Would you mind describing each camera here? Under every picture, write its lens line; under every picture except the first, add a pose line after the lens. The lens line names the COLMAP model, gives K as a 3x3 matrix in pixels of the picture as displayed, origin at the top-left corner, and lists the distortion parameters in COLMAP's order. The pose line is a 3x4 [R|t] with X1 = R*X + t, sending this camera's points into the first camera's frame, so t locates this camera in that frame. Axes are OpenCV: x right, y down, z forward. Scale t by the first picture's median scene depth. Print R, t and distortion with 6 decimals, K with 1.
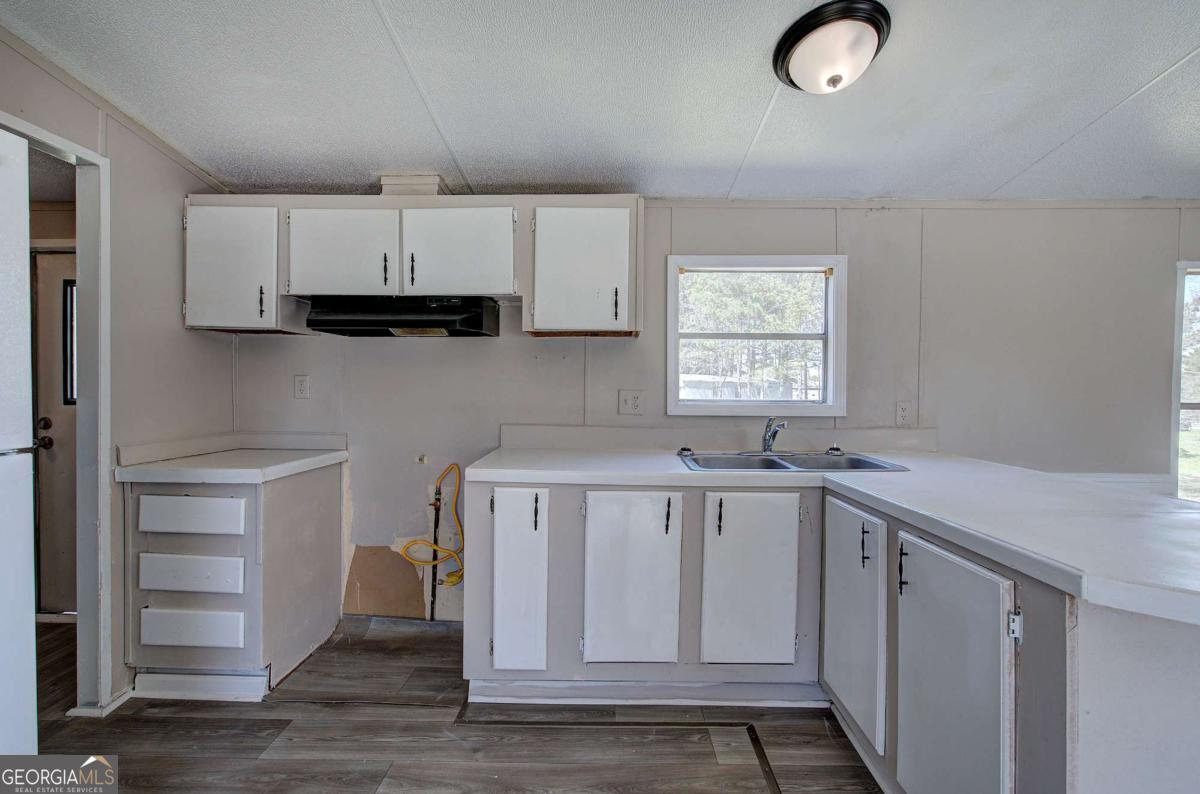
lens RADIAL K [[506.8, 0, 602.8], [0, 506.8, 395.5], [0, 0, 1]] dist [-0.003057, -0.000244]
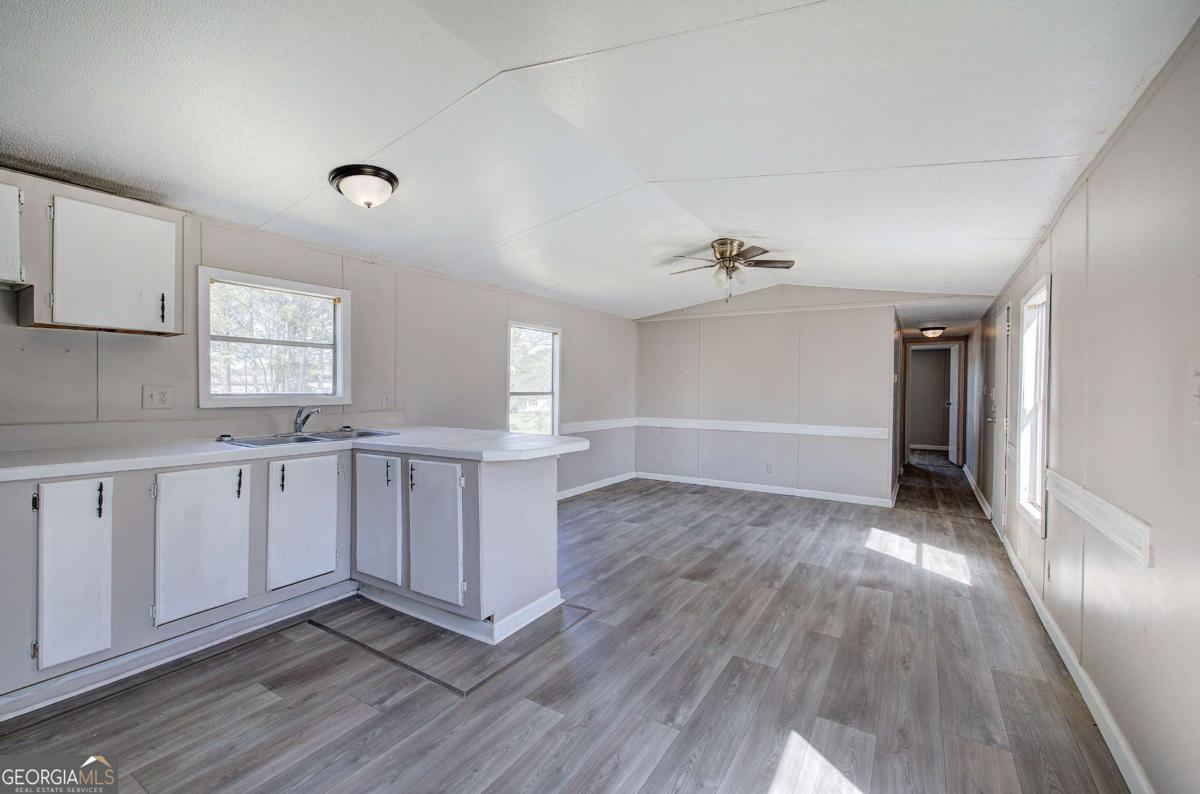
lens RADIAL K [[506.8, 0, 602.8], [0, 506.8, 395.5], [0, 0, 1]] dist [-0.003057, -0.000244]
pose [[0.517980, -0.016835, 0.855227, -0.459084], [0.009890, 0.999857, 0.013692, 0.005674], [-0.855335, 0.001366, 0.518073, -0.424547]]
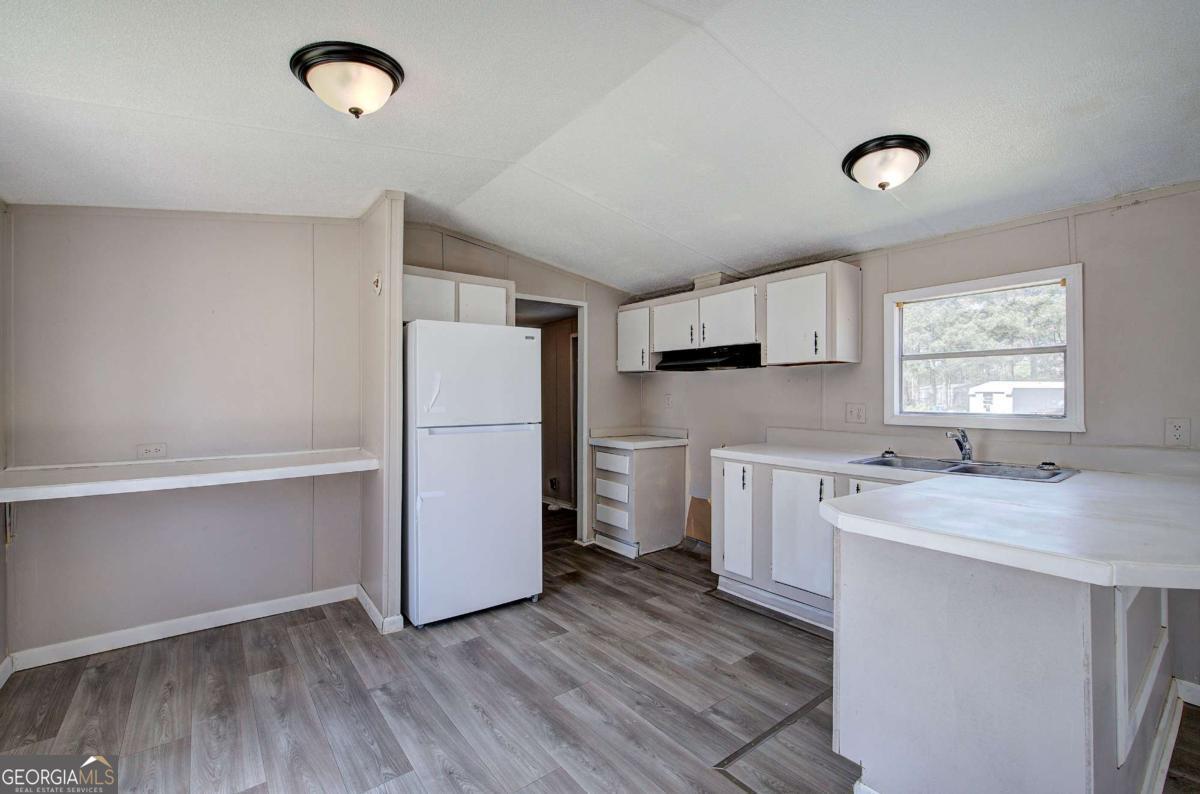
lens RADIAL K [[506.8, 0, 602.8], [0, 506.8, 395.5], [0, 0, 1]] dist [-0.003057, -0.000244]
pose [[0.631383, -0.009717, -0.775410, 0.809096], [-0.006136, 0.999828, -0.017525, -0.006656], [0.775447, 0.015823, 0.631214, -0.373191]]
